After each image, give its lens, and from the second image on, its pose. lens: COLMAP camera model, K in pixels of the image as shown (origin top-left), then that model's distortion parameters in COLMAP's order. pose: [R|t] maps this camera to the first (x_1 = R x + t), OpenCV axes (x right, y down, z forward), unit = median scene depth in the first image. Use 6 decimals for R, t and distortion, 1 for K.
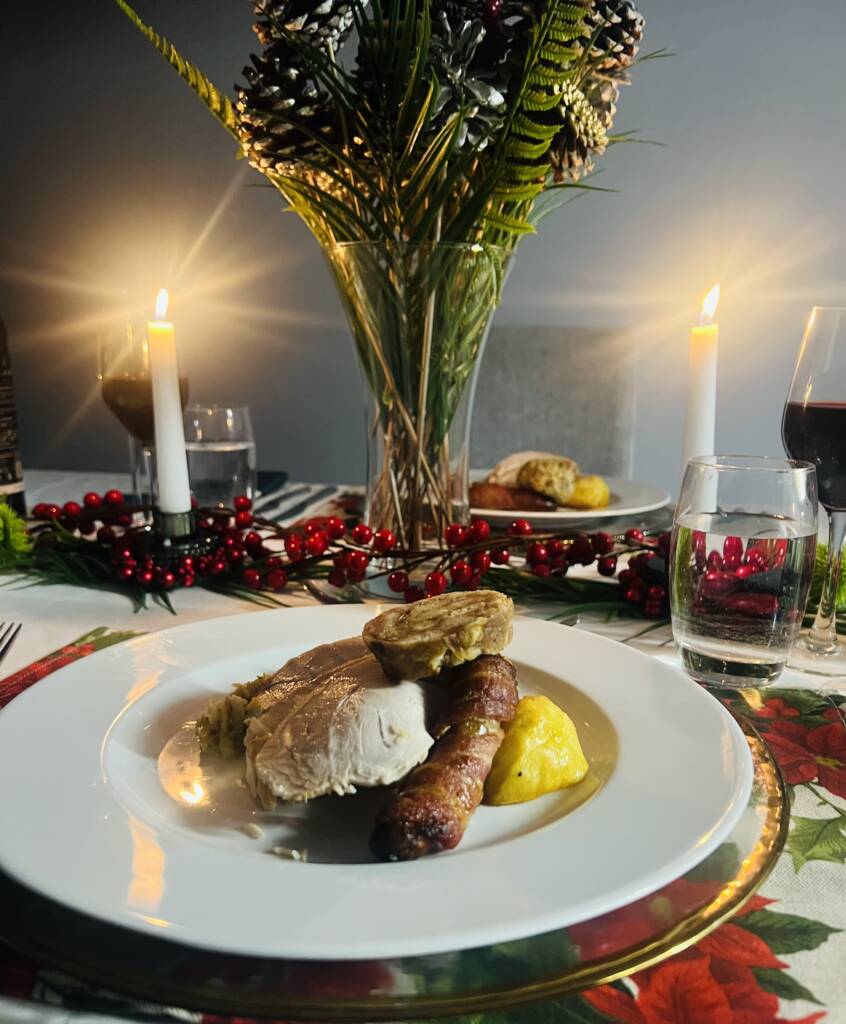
lens RADIAL K [[858.1, 0, 420.0], [0, 858.1, 577.6], [0, 0, 1]] dist [0.003085, -0.008290]
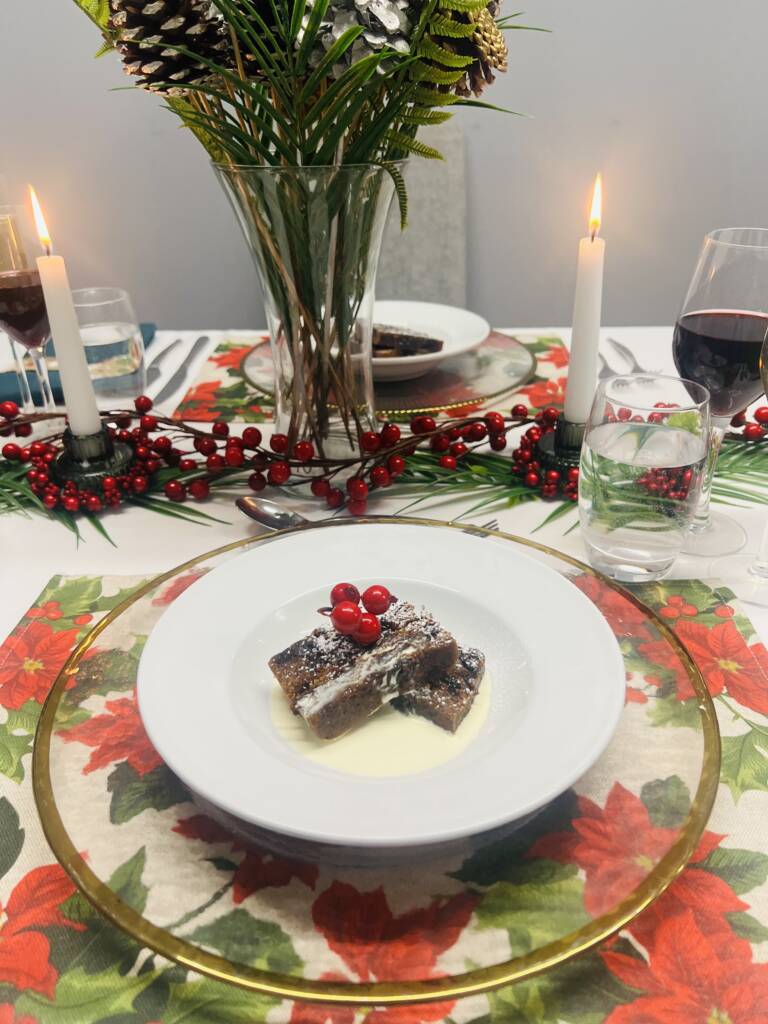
lens RADIAL K [[780.8, 0, 380.9], [0, 780.8, 517.2], [0, 0, 1]] dist [0.038142, -0.058783]
pose [[0.983434, -0.112026, 0.142507, -0.108436], [0.075365, 0.967690, 0.240616, -0.217403], [-0.164858, -0.225889, 0.960102, 0.041717]]
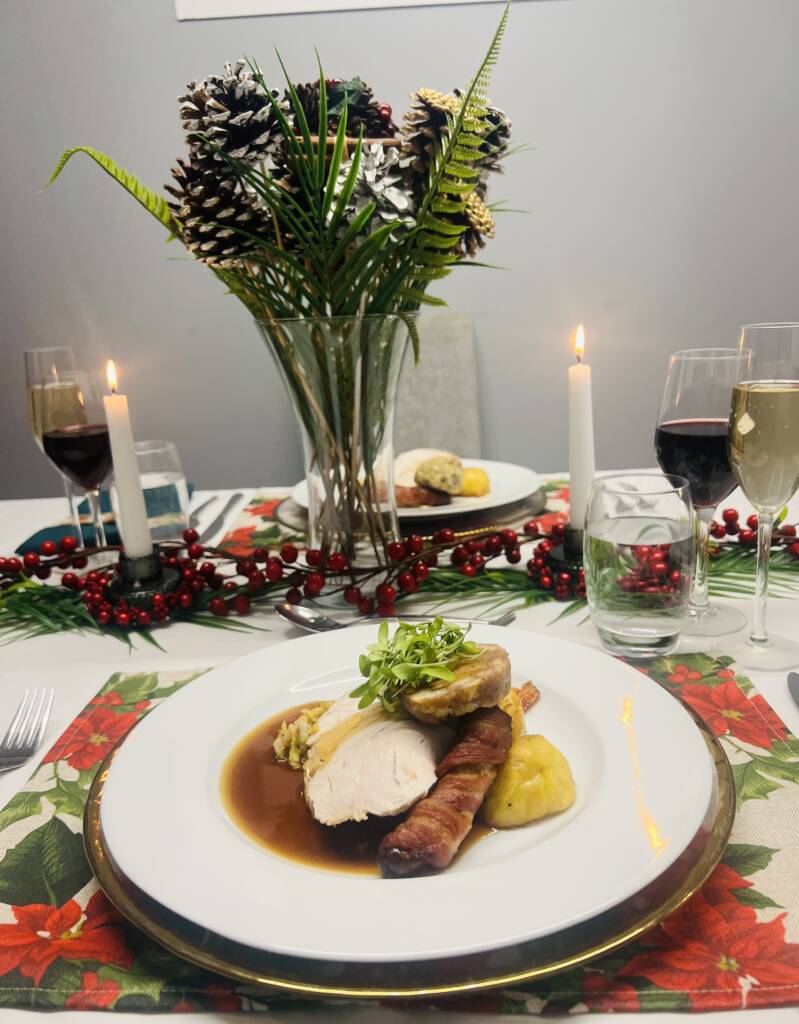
lens RADIAL K [[806.2, 0, 392.5], [0, 806.2, 539.1], [0, 0, 1]] dist [0.046023, -0.079855]
pose [[0.981571, -0.118576, 0.149857, -0.146105], [0.115541, 0.992884, 0.028827, -0.112261], [-0.152209, -0.010981, 0.988287, -0.119895]]
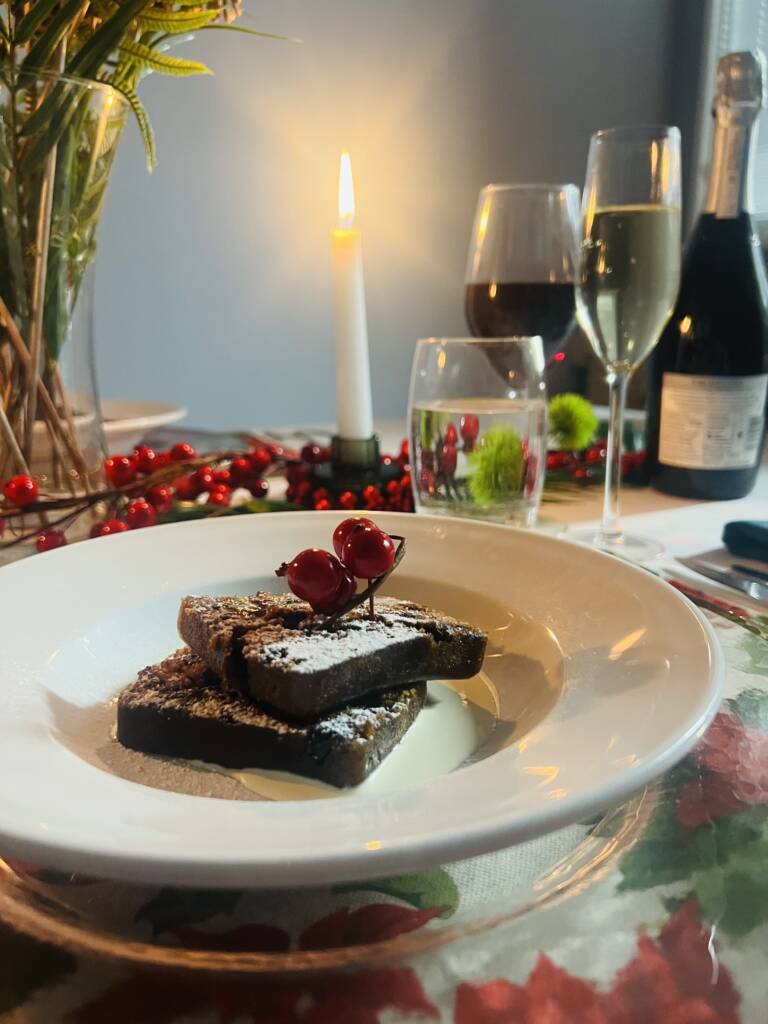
lens RADIAL K [[780.8, 0, 380.9], [0, 780.8, 517.2], [0, 0, 1]] dist [0.038142, -0.058783]
pose [[0.761982, -0.171105, 0.624585, -0.261514], [0.182159, 0.982153, 0.046829, 0.002548], [-0.621451, 0.078091, 0.779551, 0.337921]]
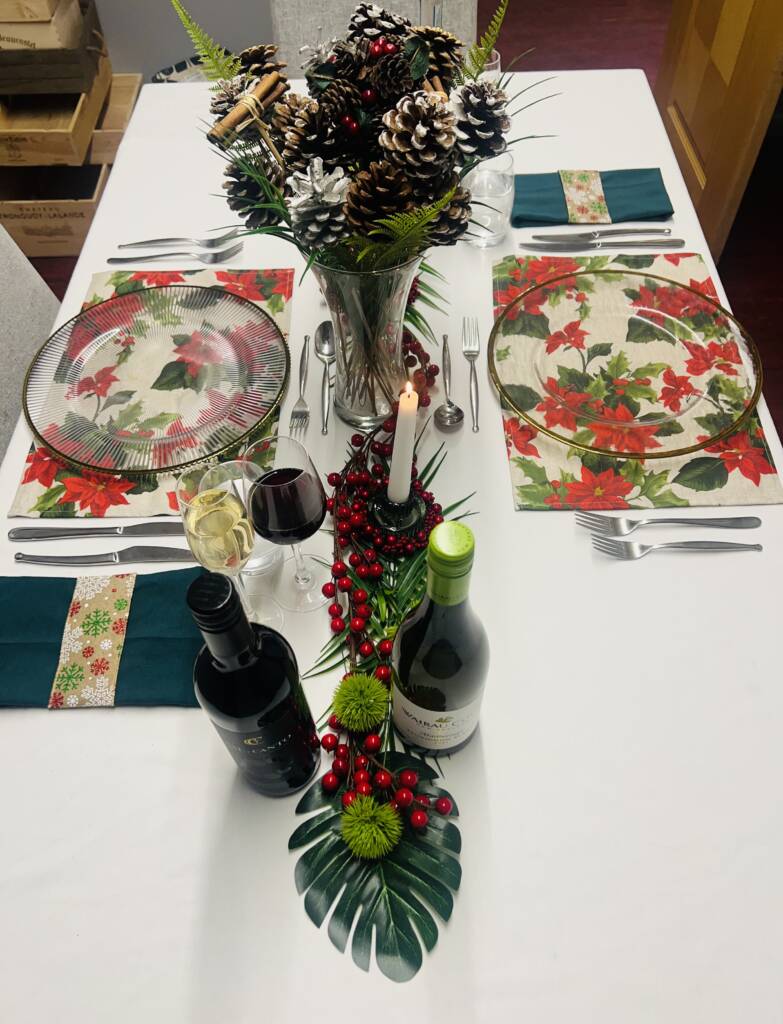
lens RADIAL K [[802.3, 0, 391.5], [0, 802.3, 512.0], [0, 0, 1]] dist [-0.001838, -0.000370]
pose [[-0.207493, -0.799734, 0.563358, -1.261746], [0.283558, 0.501997, 0.817064, -1.364265], [-0.936238, 0.329280, 0.122610, 1.081261]]
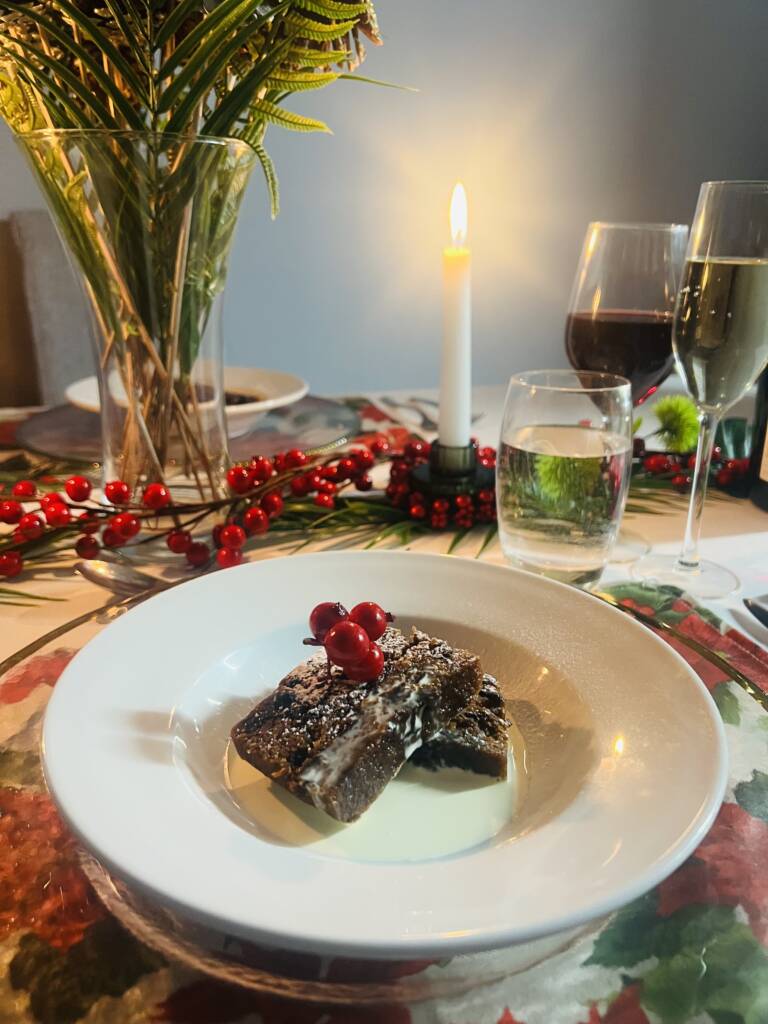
lens RADIAL K [[780.8, 0, 380.9], [0, 780.8, 517.2], [0, 0, 1]] dist [0.038142, -0.058783]
pose [[0.861242, -0.176633, 0.476511, -0.254634], [0.130205, 0.983051, 0.129065, -0.108716], [-0.491232, -0.049112, 0.869643, 0.250562]]
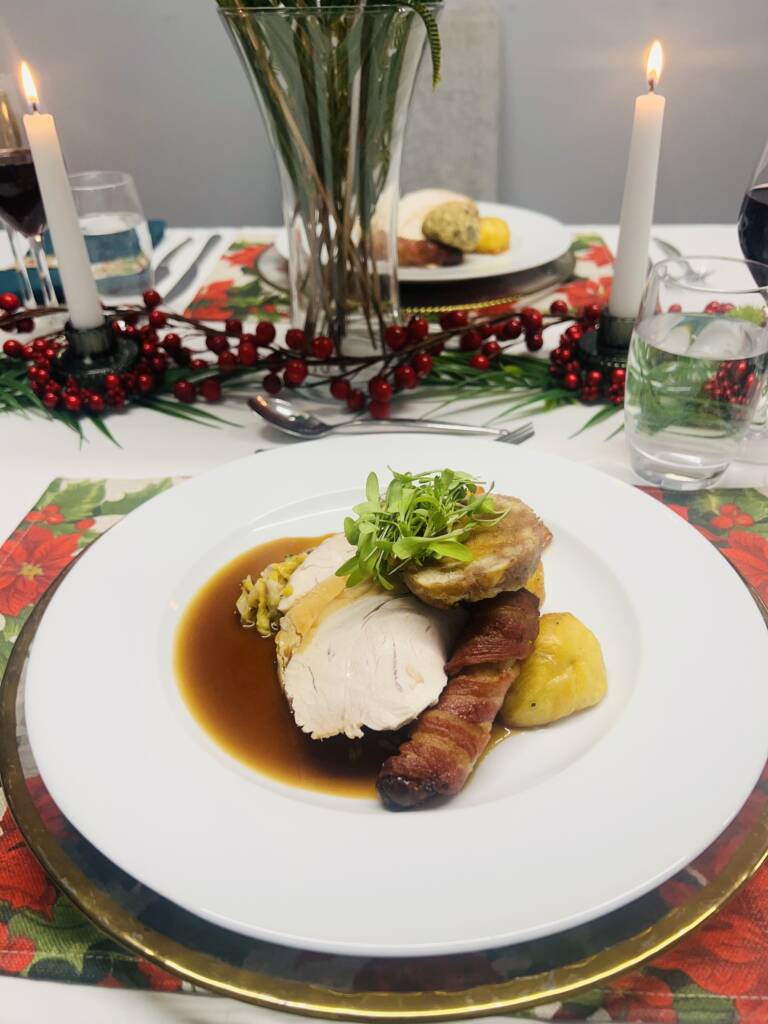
lens RADIAL K [[786.1, 0, 383.4], [0, 786.1, 523.7], [0, 0, 1]] dist [0.030903, -0.066718]
pose [[0.987342, -0.116446, 0.107681, -0.105722], [0.074209, 0.939209, 0.335229, -0.171690], [-0.140171, -0.322995, 0.935963, 0.103559]]
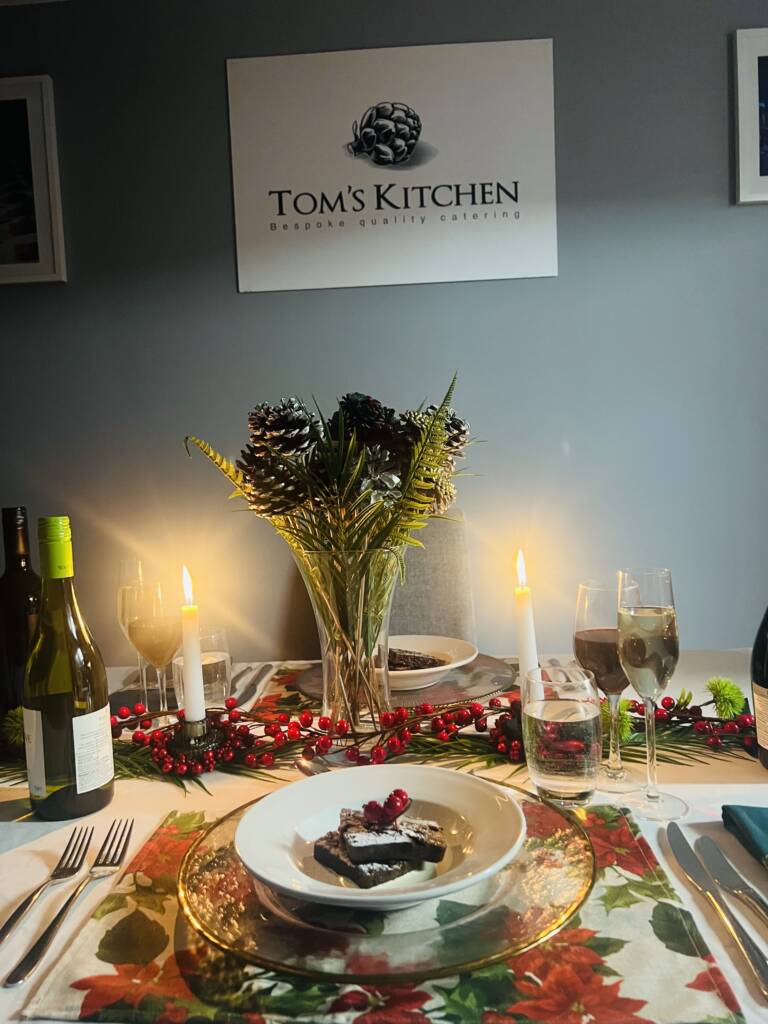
lens RADIAL K [[768.0, 0, 384.0], [0, 768.0, 512.0], [0, 0, 1]] dist [0.031146, -0.056552]
pose [[0.987898, -0.065952, 0.140386, -0.156048], [0.094610, 0.973444, -0.208461, -0.144314], [-0.122909, 0.219220, 0.967903, -0.512902]]
